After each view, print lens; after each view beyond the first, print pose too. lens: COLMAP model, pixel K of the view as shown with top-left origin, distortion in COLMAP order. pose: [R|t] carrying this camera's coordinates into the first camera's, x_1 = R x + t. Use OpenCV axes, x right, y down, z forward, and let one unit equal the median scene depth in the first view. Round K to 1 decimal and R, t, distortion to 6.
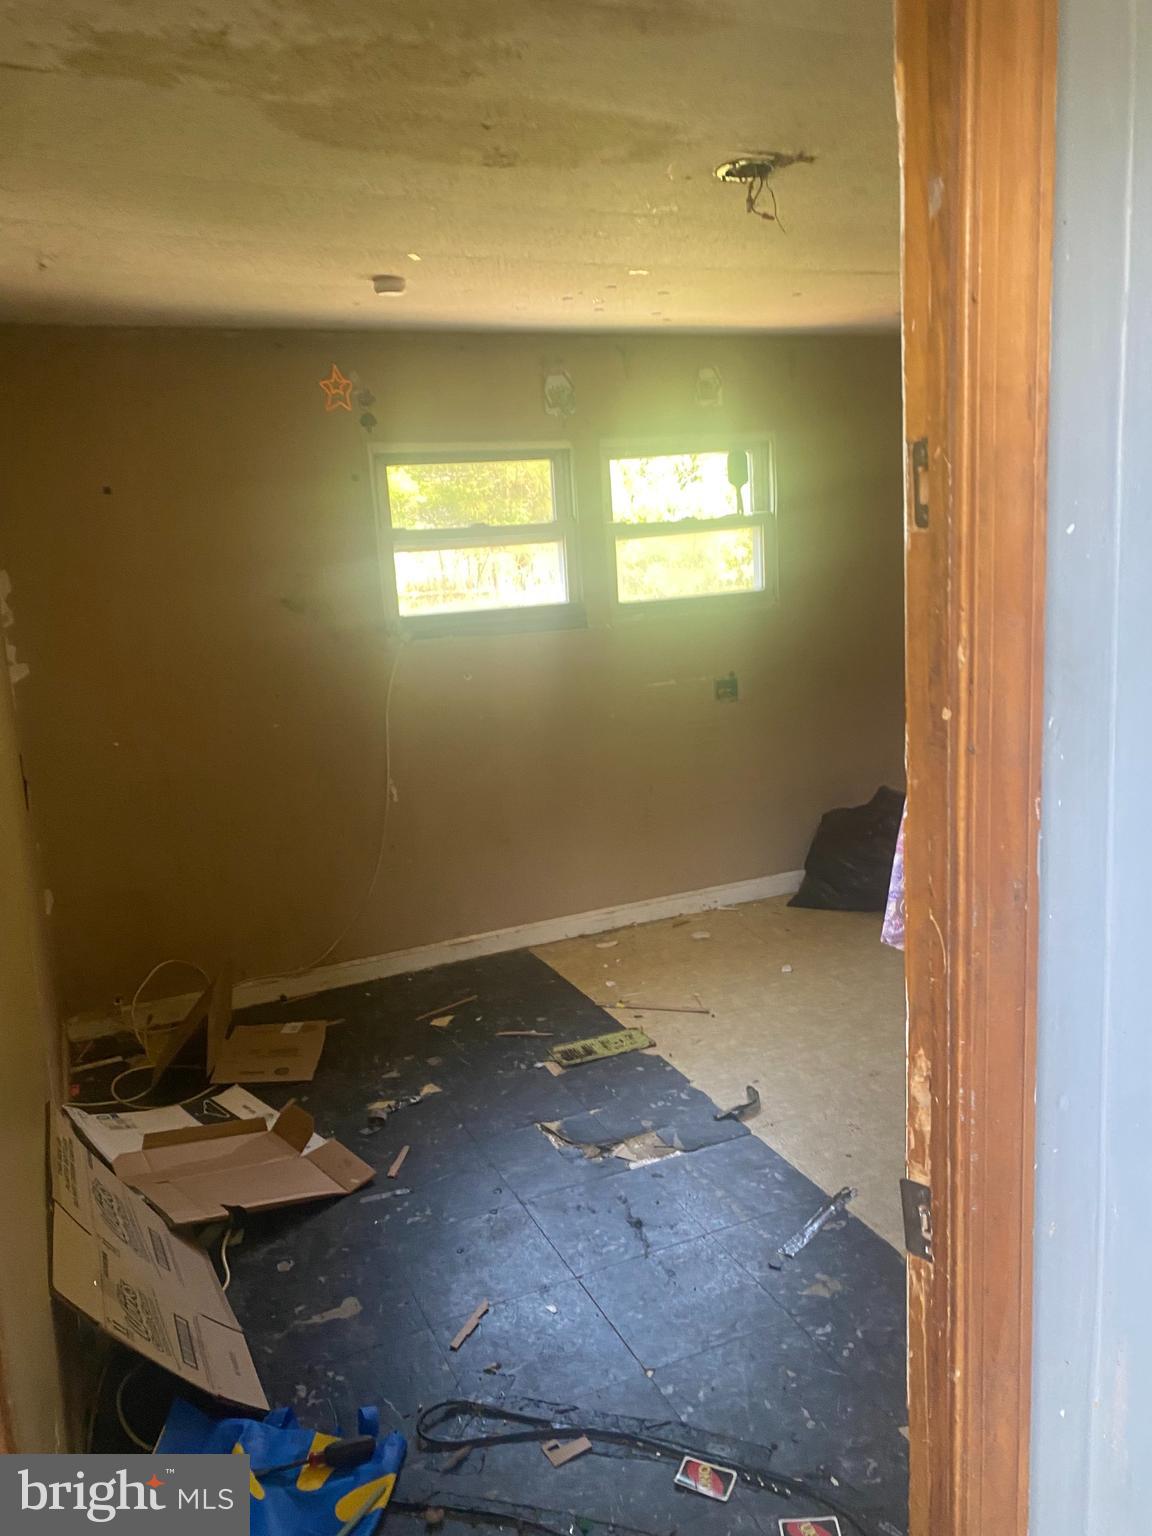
lens RADIAL K [[1174.1, 0, 565.2], [0, 1174.1, 759.1], [0, 0, 1]] dist [0.023550, -0.029722]
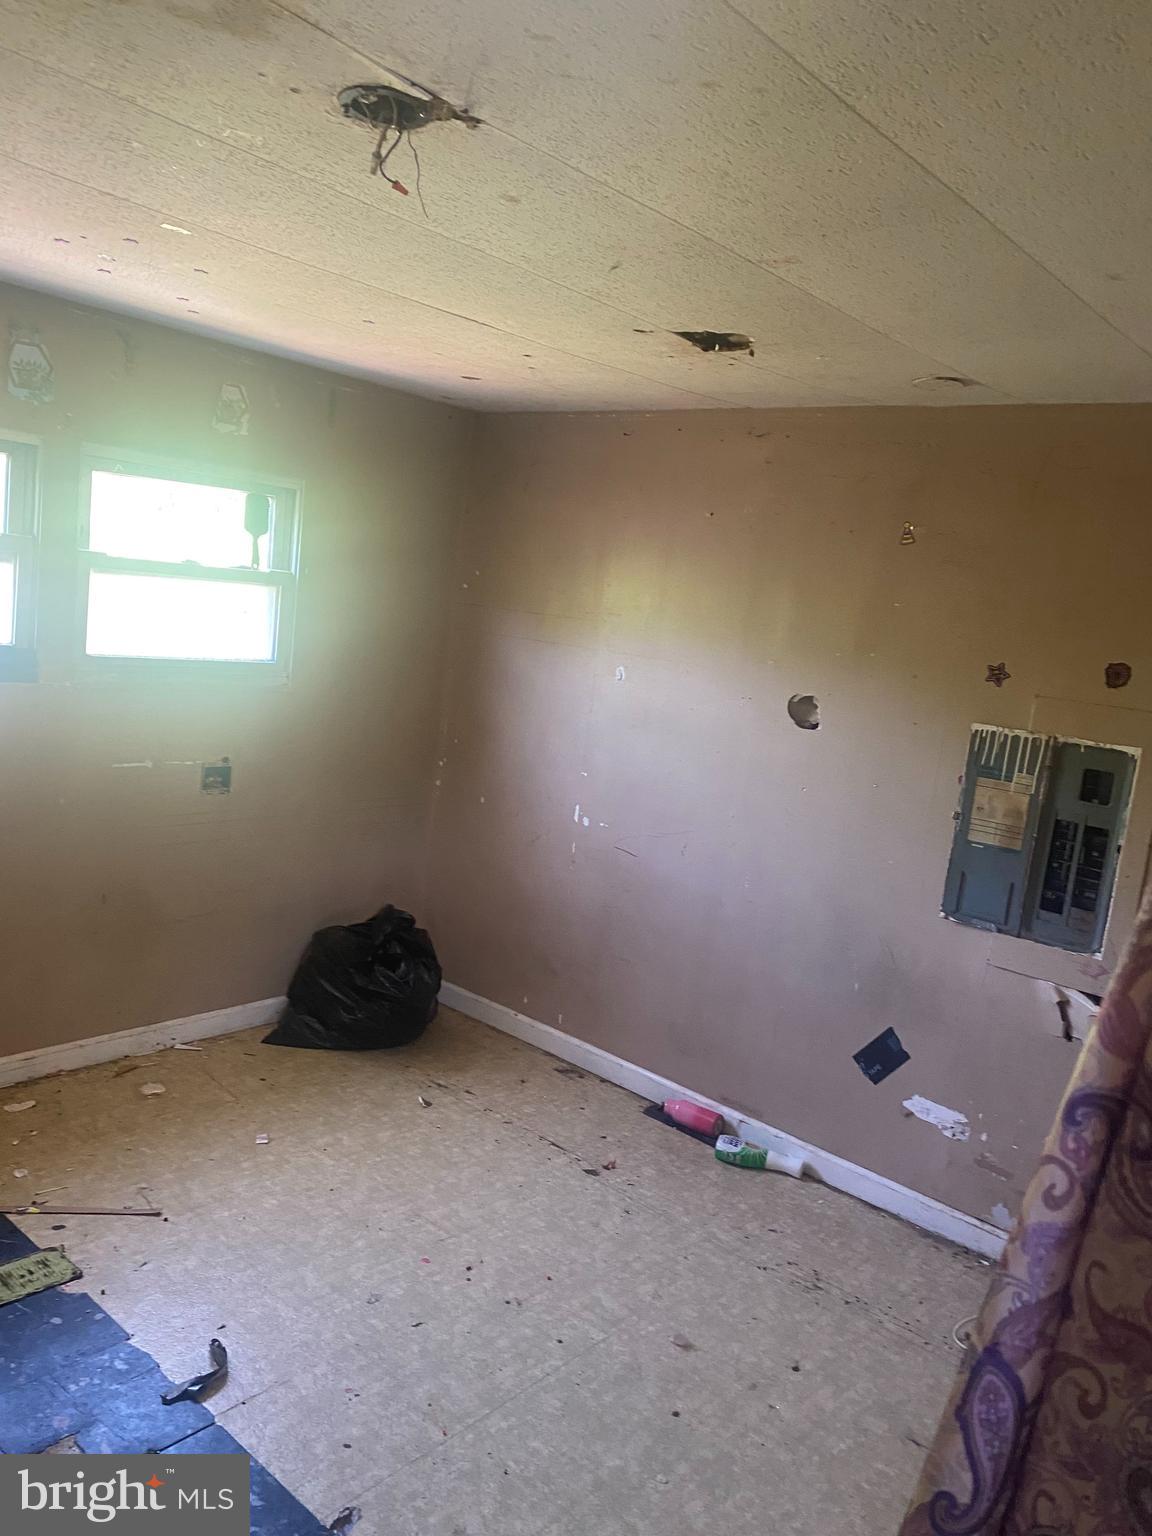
lens RADIAL K [[1174.1, 0, 567.0], [0, 1174.1, 779.6], [0, 0, 1]] dist [0.023550, -0.029722]
pose [[0.890380, 0.101032, 0.443864, -0.010027], [-0.089121, 0.994879, -0.047679, -0.050919], [-0.446408, 0.002895, 0.894825, 0.199759]]
